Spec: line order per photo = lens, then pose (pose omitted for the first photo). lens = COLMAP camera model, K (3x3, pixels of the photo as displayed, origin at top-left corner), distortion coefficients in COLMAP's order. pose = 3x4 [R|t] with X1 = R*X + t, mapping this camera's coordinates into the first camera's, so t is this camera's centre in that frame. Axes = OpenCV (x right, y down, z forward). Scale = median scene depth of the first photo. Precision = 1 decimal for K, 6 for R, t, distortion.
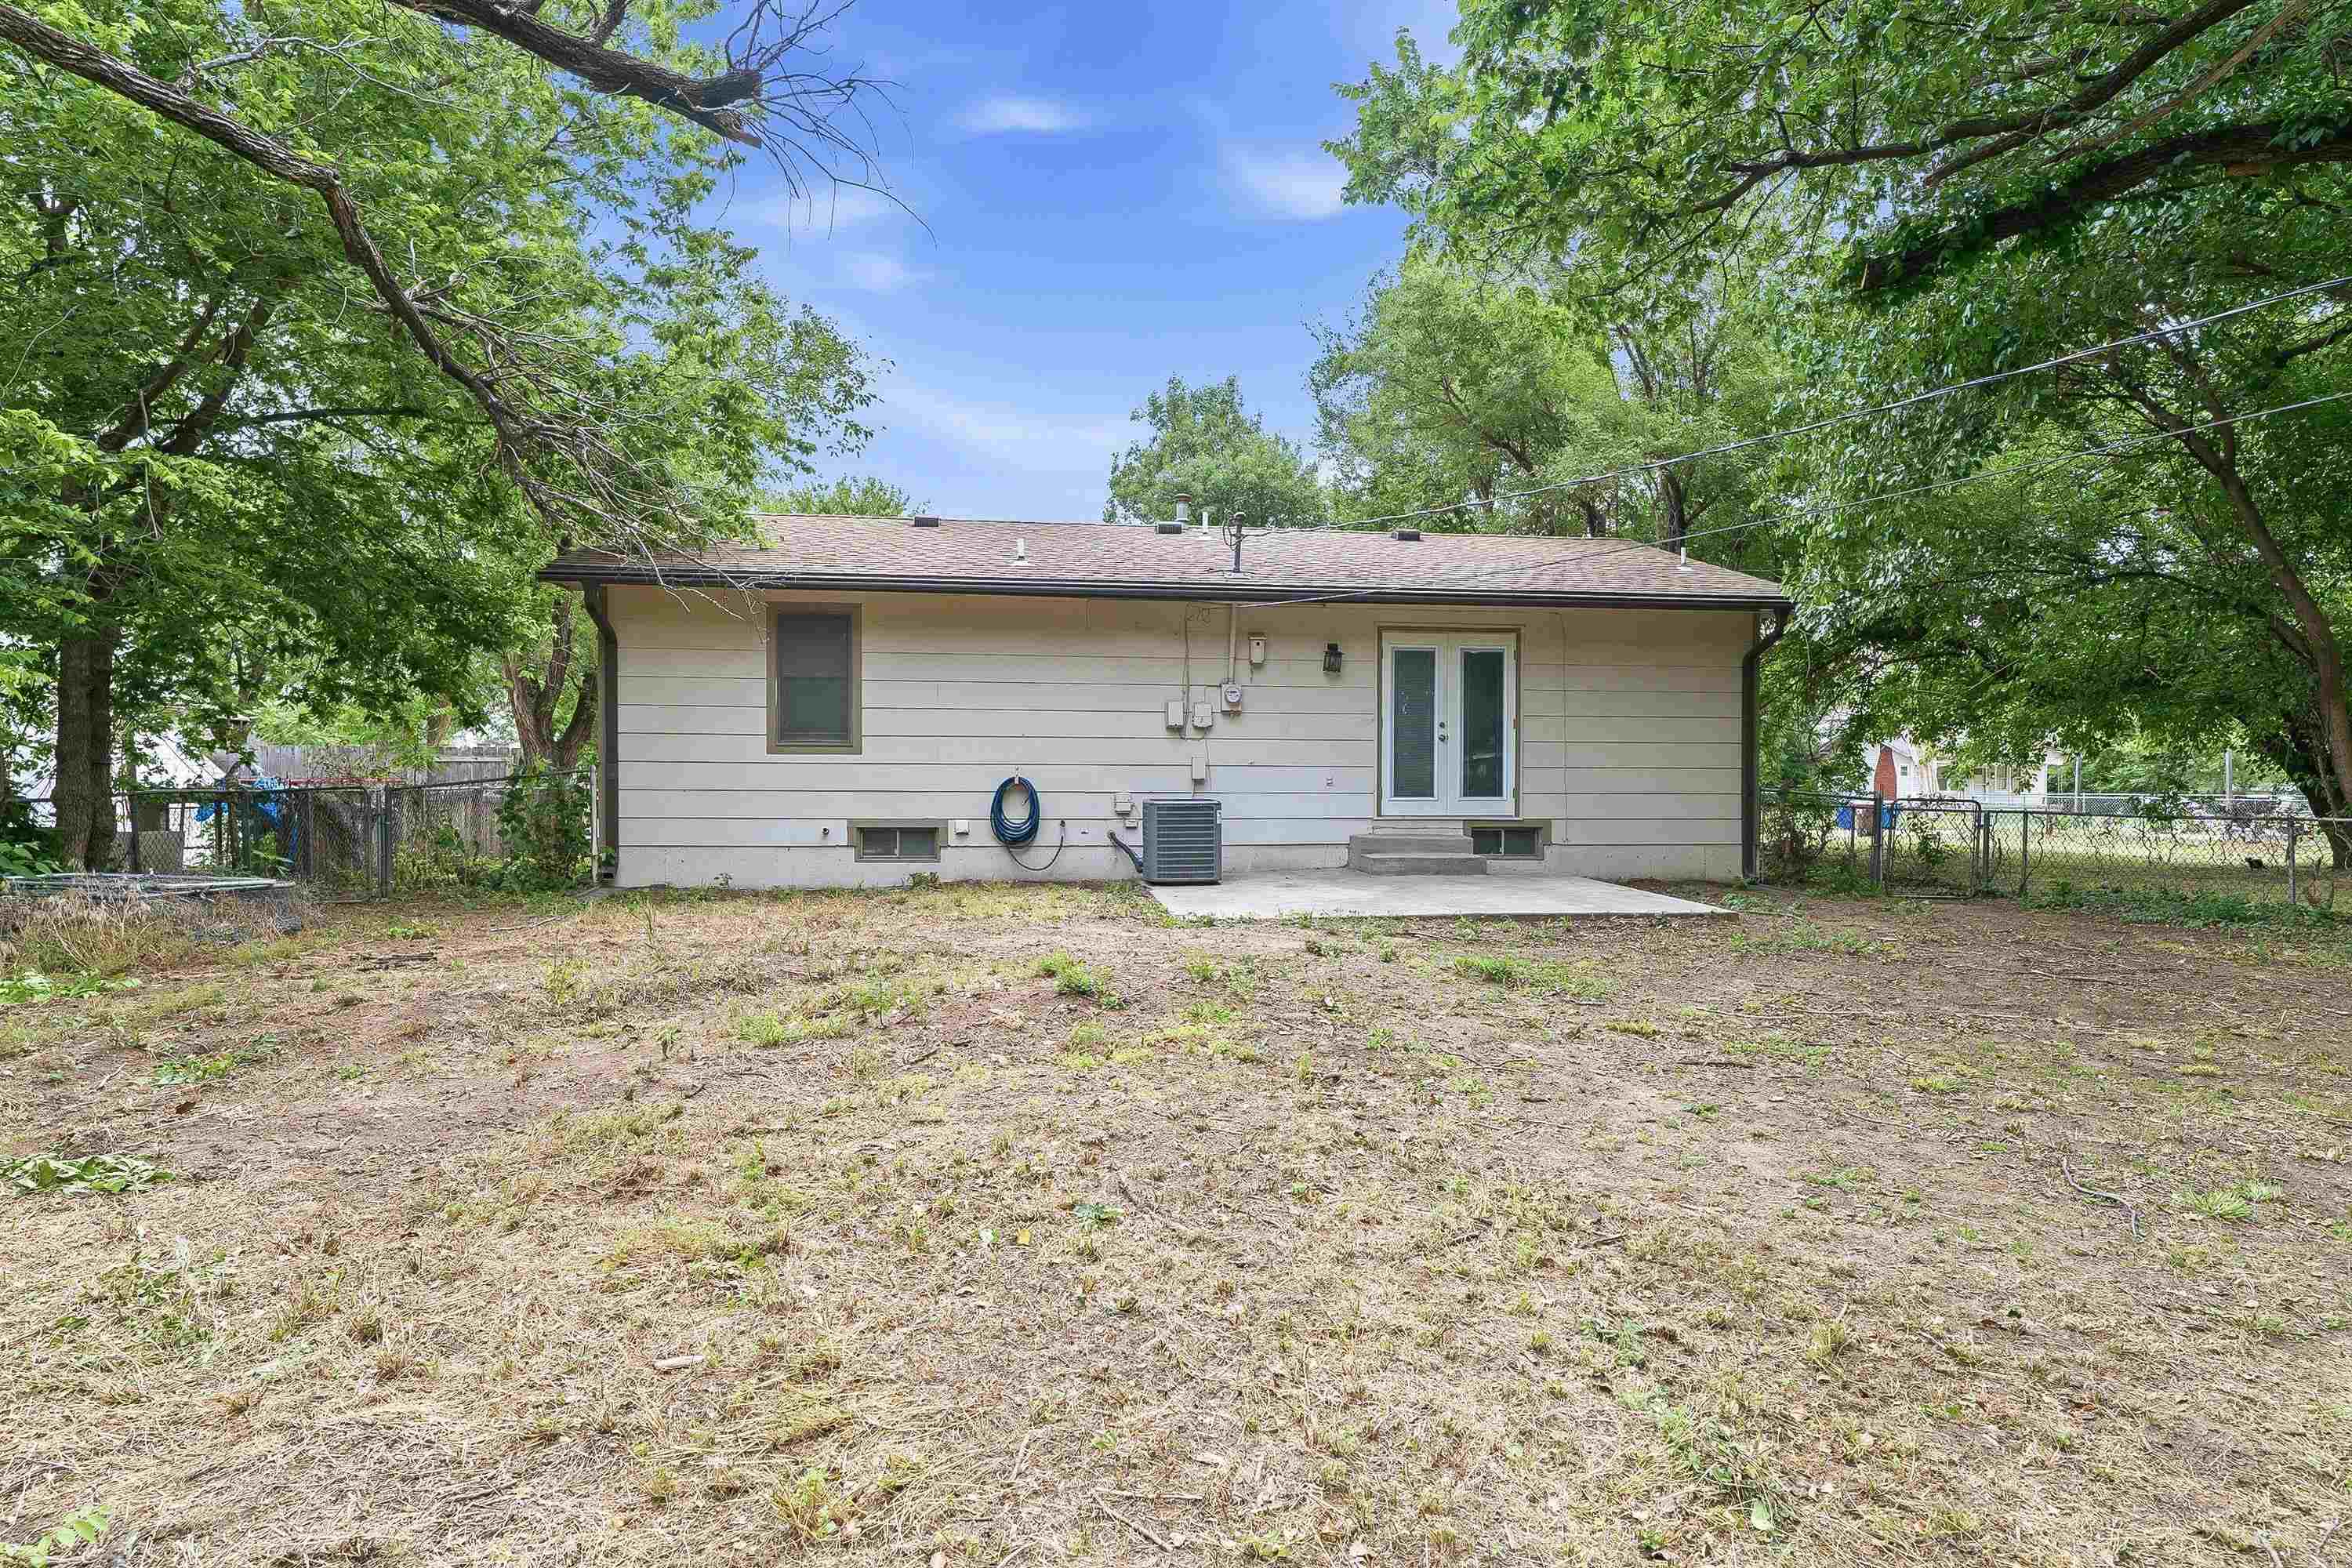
lens RADIAL K [[1322.3, 0, 1176.0], [0, 1322.3, 784.0], [0, 0, 1]] dist [-0.001077, -0.000353]
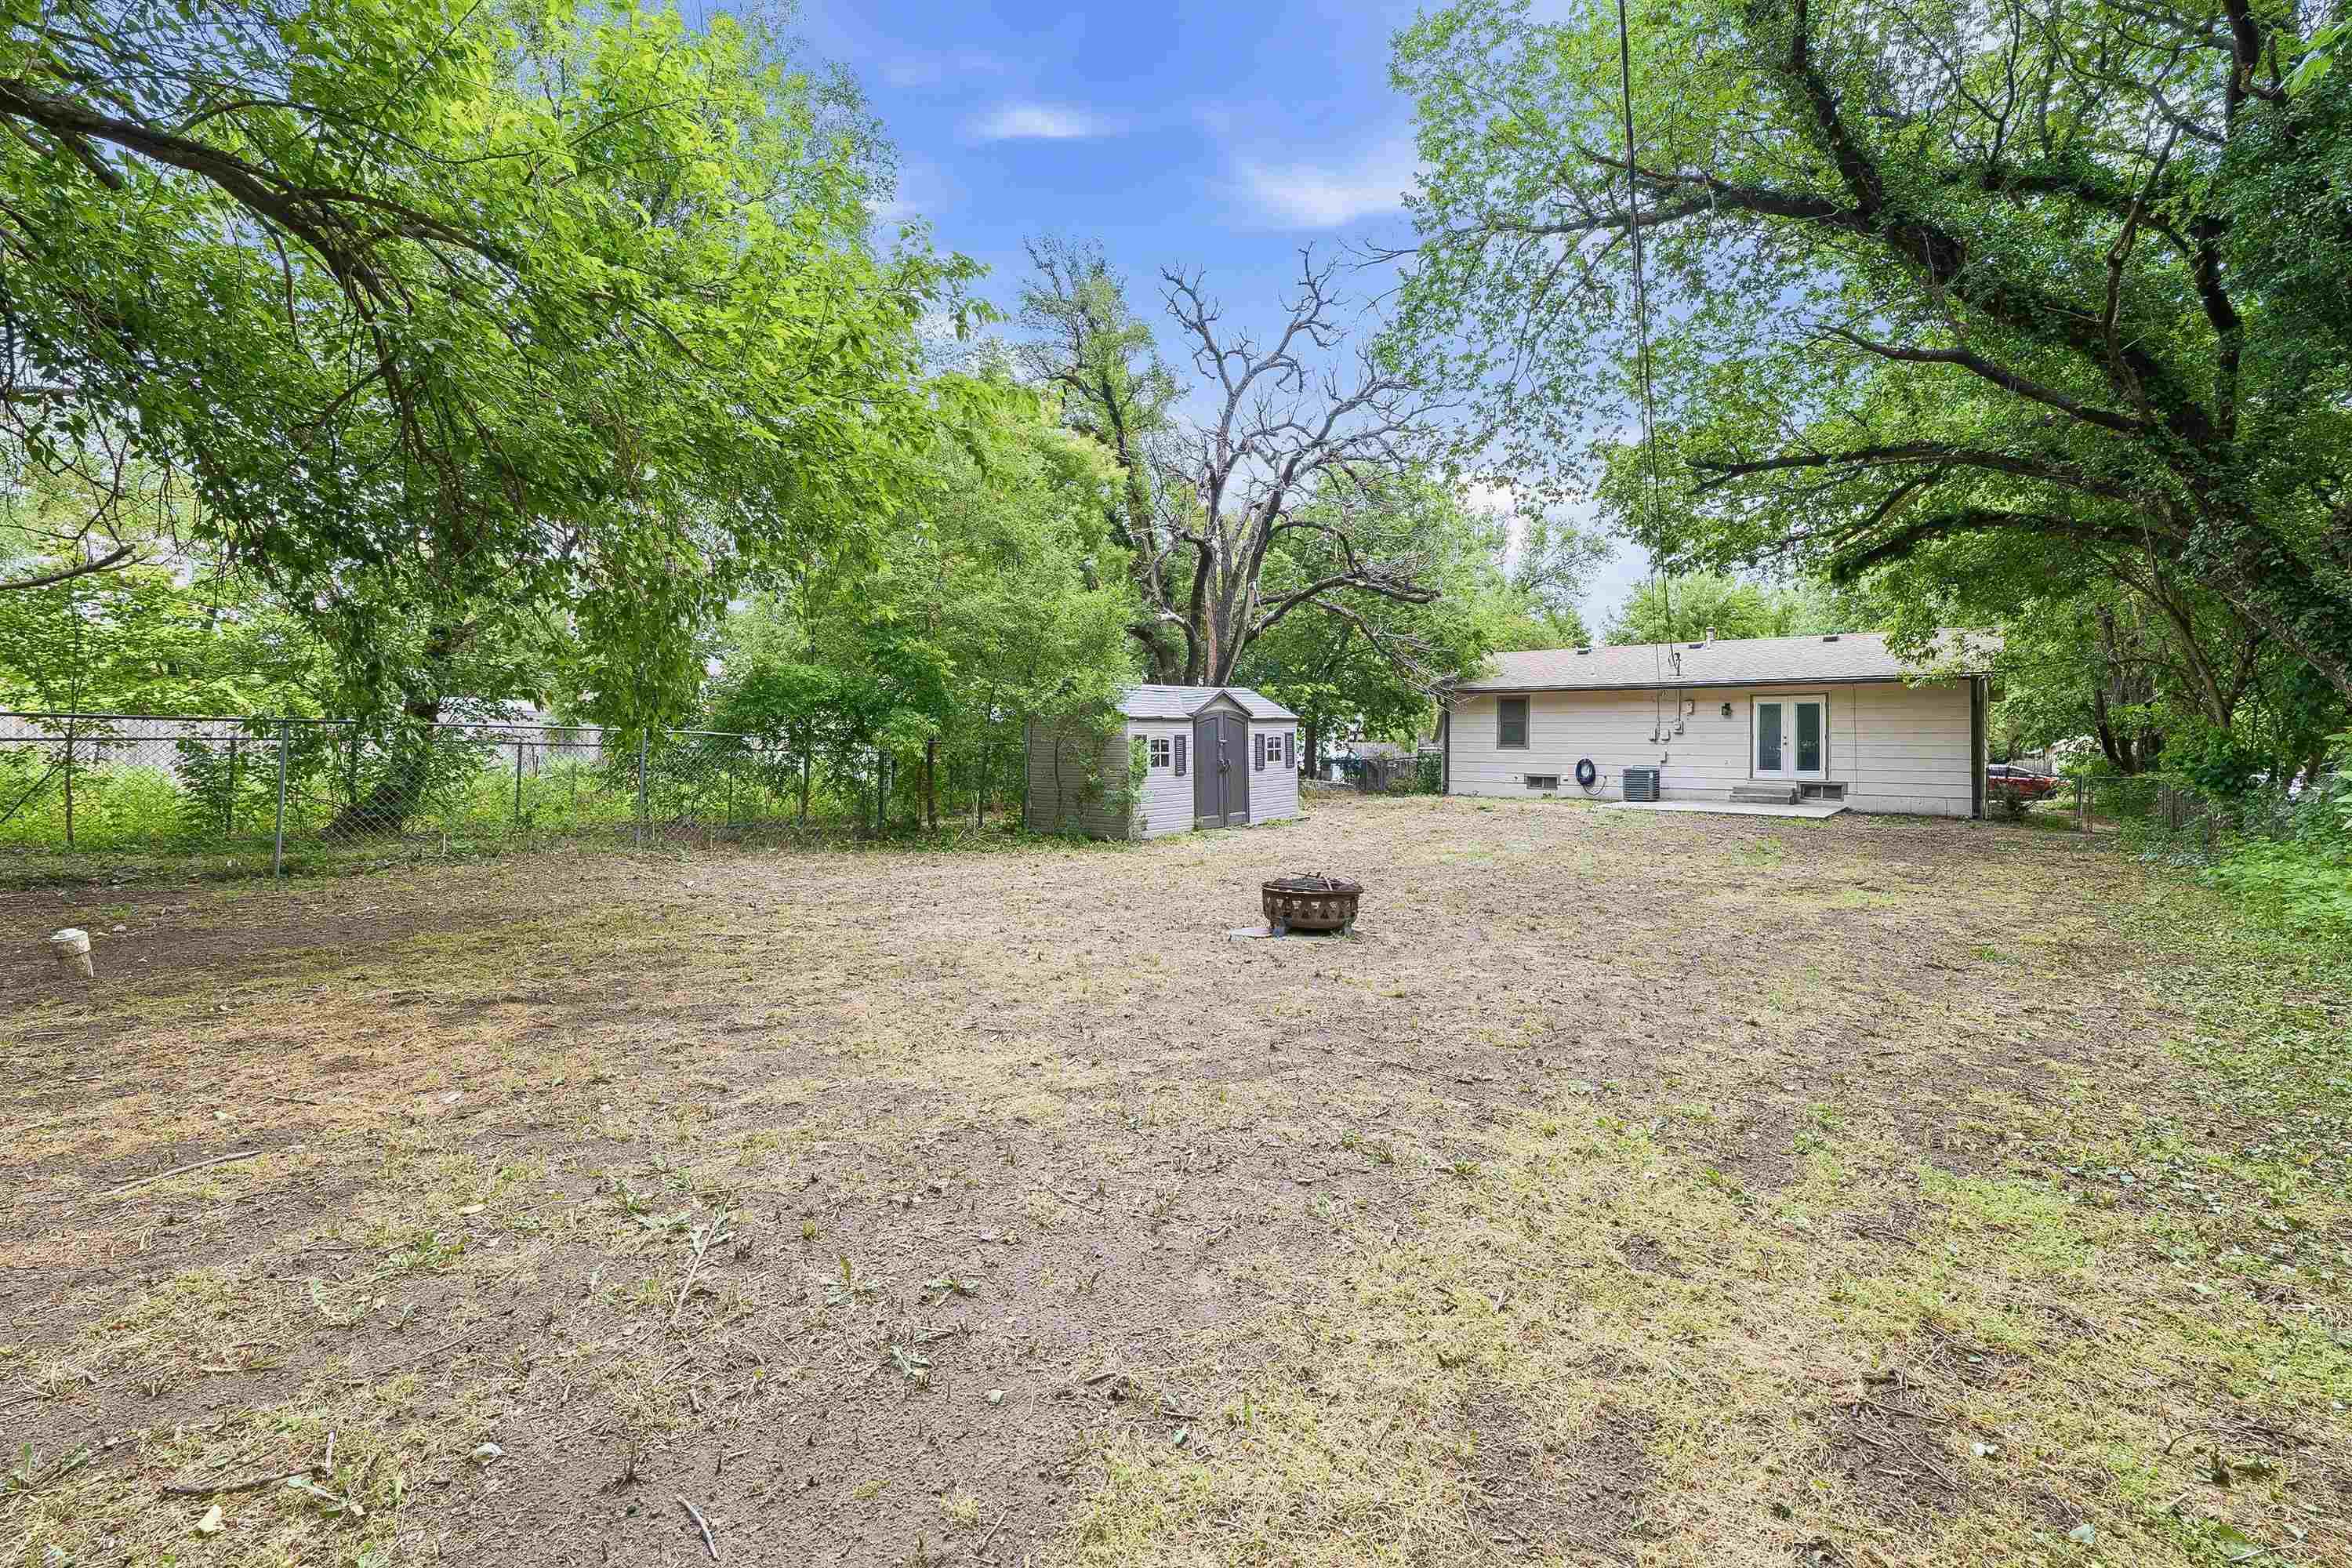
lens RADIAL K [[956.7, 0, 1168.4], [0, 956.7, 763.2], [0, 0, 1]] dist [-0.000352, -0.000080]
pose [[0.662933, 0.015525, -0.748518, 0.750265], [-0.017622, 0.999832, 0.005130, 0.008419], [0.748472, 0.009790, 0.663094, -0.881769]]
